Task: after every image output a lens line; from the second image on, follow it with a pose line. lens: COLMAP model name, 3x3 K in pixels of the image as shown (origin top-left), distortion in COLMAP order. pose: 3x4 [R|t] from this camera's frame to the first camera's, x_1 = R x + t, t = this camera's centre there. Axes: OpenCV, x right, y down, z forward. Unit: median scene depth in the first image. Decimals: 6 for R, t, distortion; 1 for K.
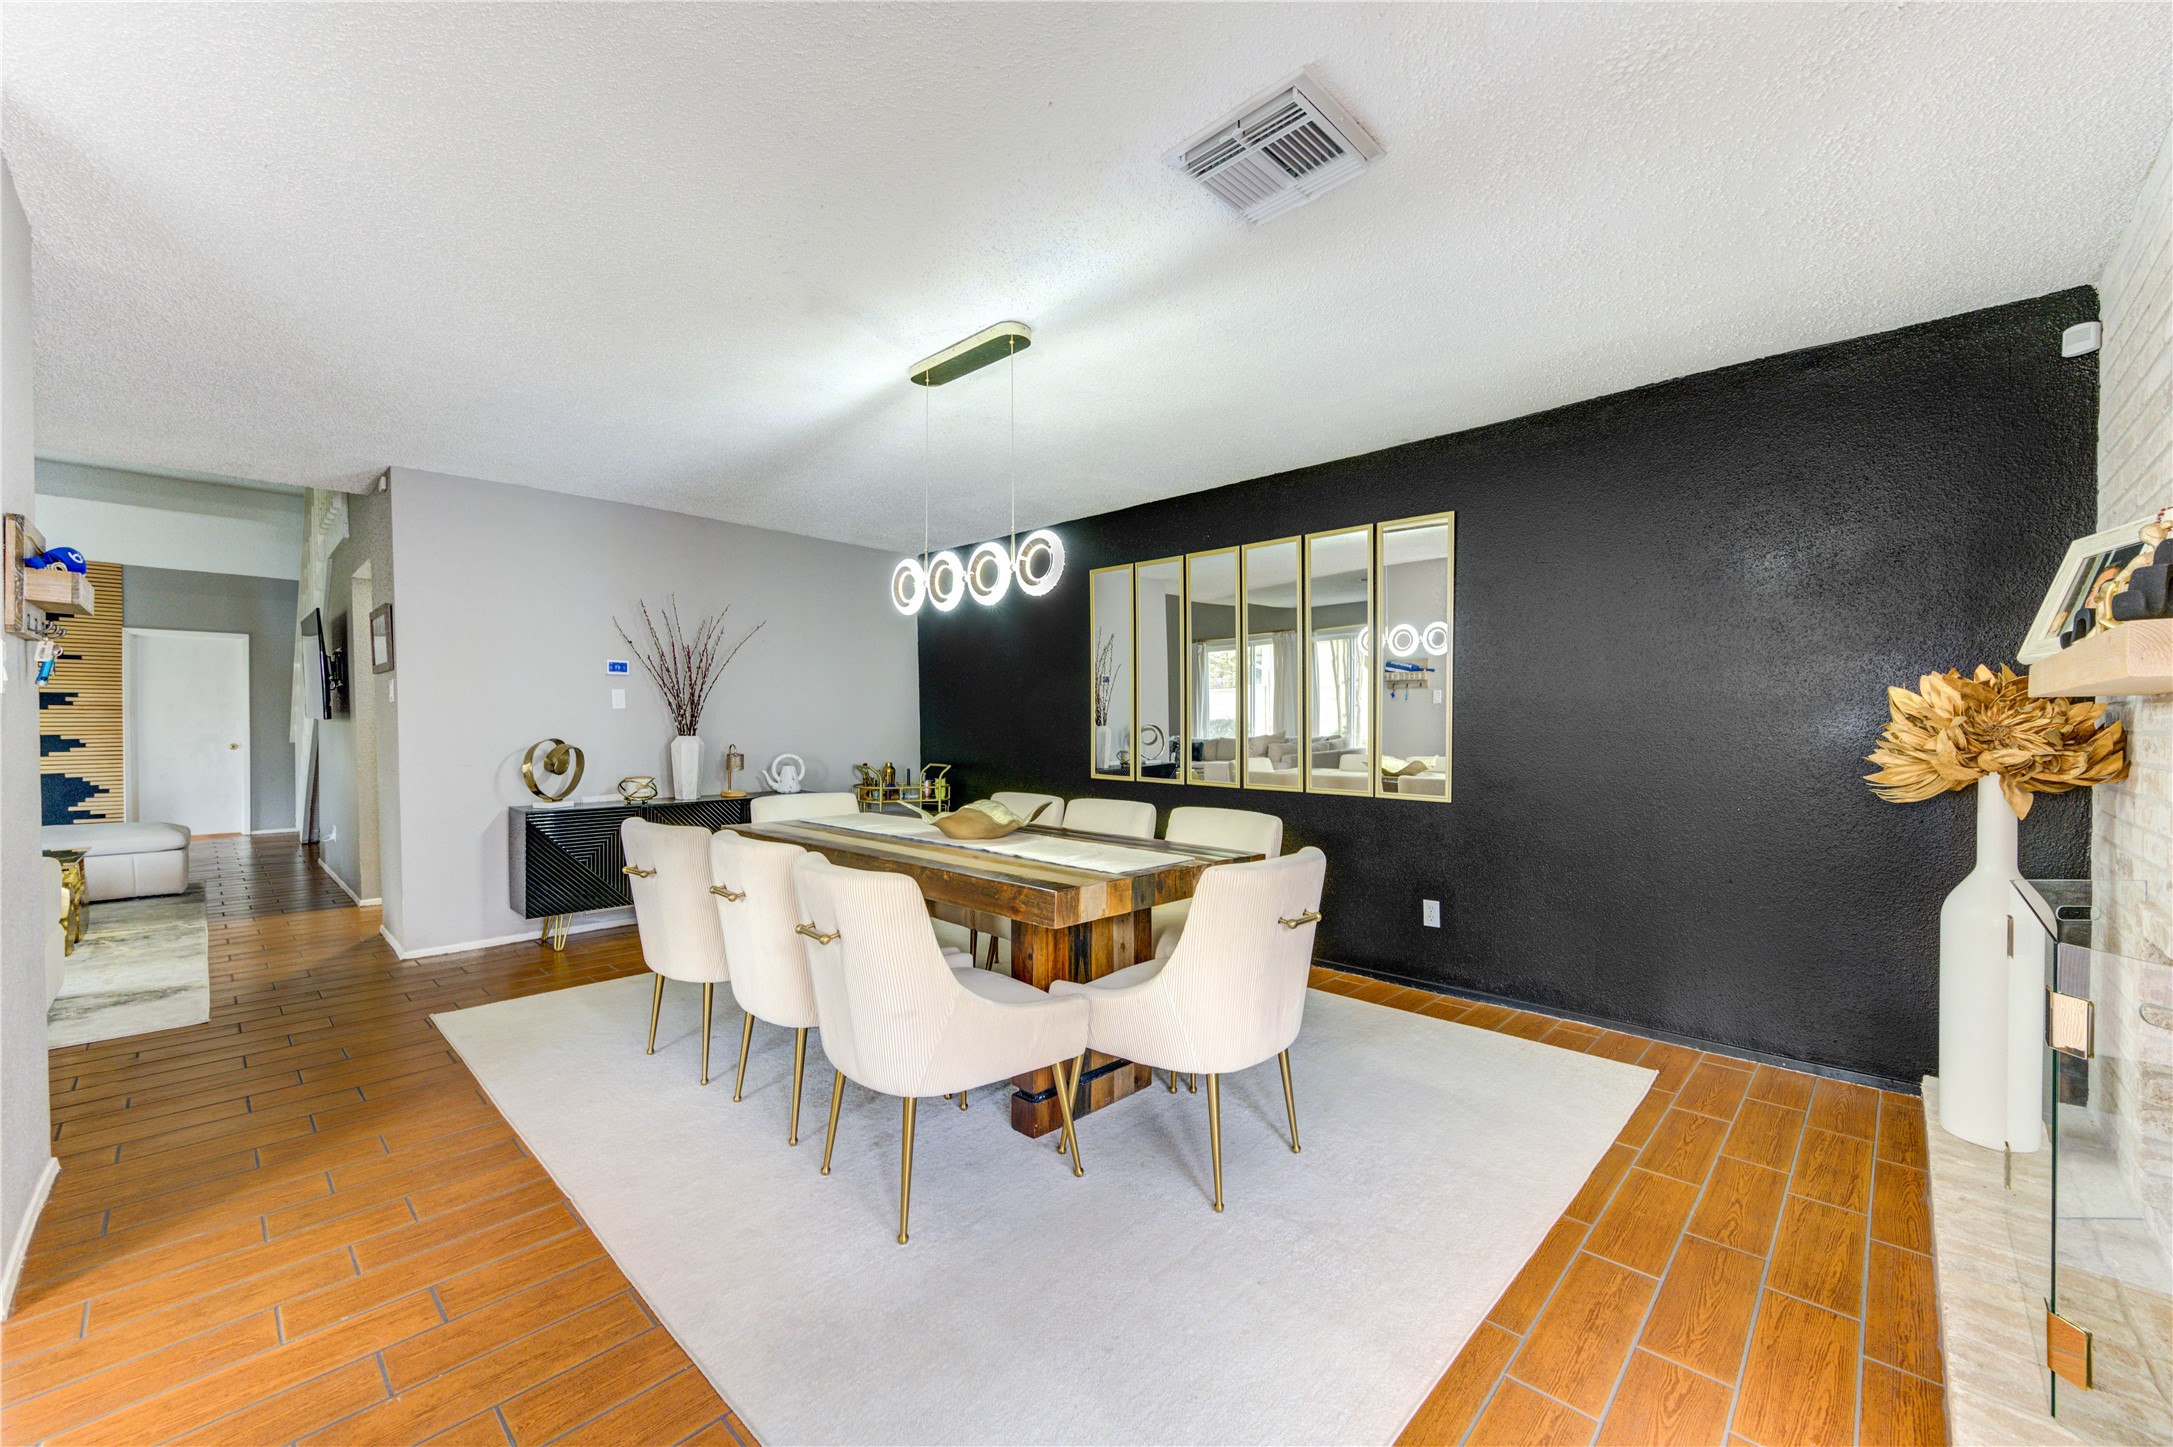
lens RADIAL K [[853.6, 0, 1088.0], [0, 853.6, 731.0], [0, 0, 1]] dist [0.003729, -0.000258]
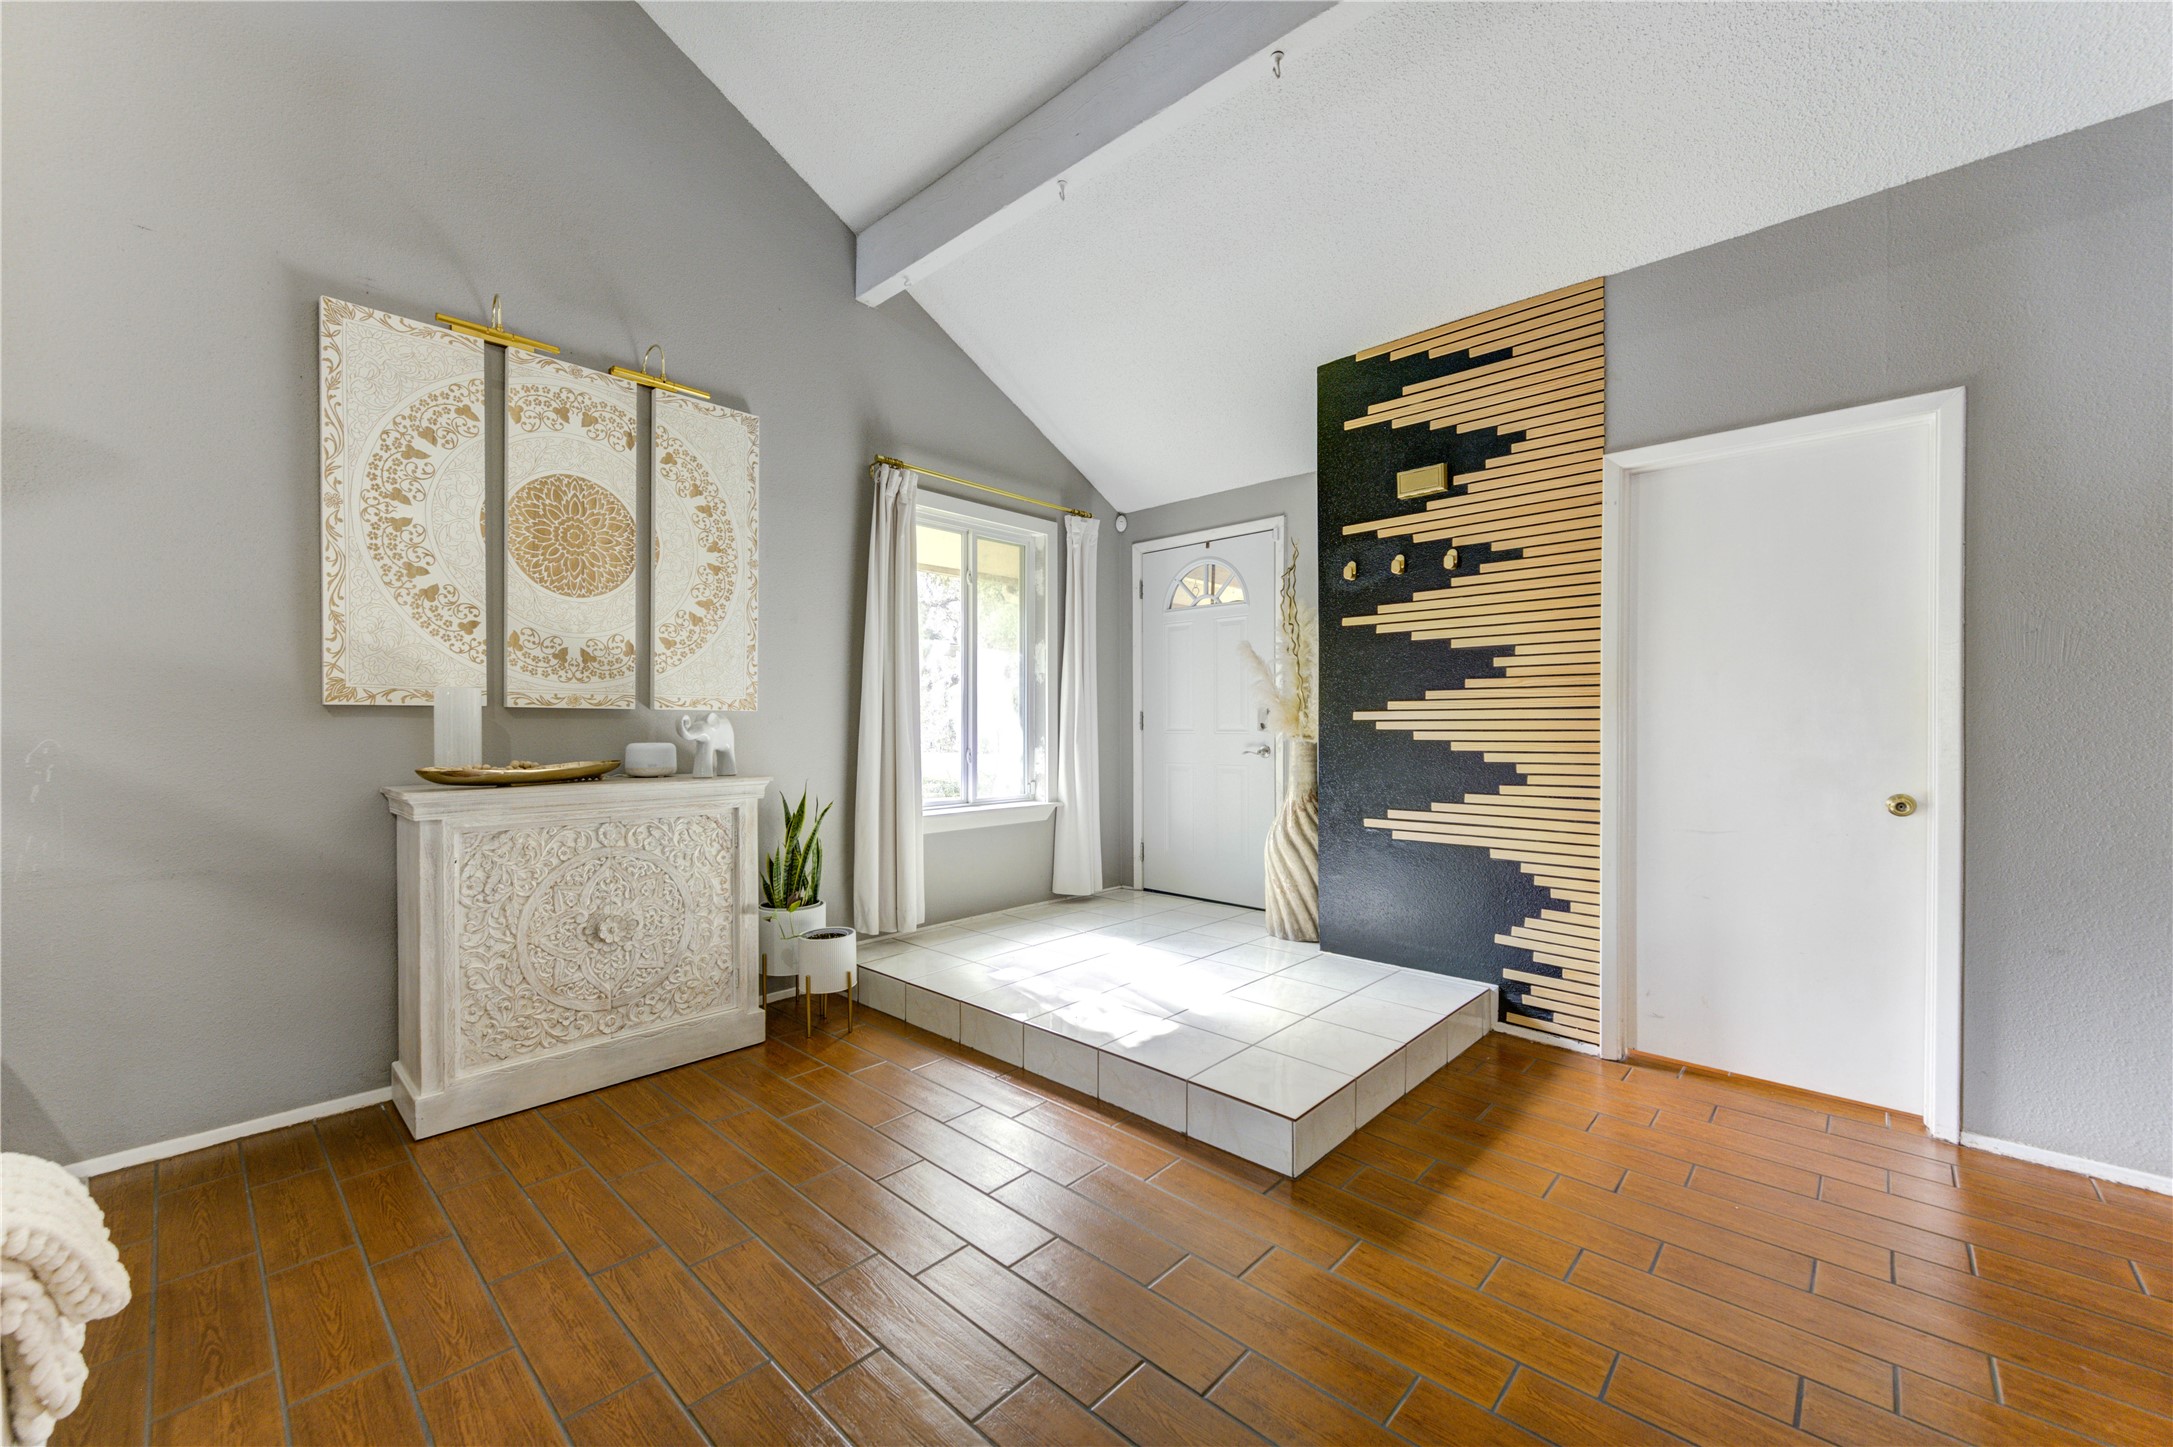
lens RADIAL K [[853.6, 0, 1087.9], [0, 853.6, 729.3], [0, 0, 1]] dist [0.003729, -0.000258]
pose [[0.011217, 0.007981, -0.999905, -0.776527], [-0.010423, 0.999915, 0.007864, -0.007114], [0.999883, 0.010334, 0.011299, 0.786924]]
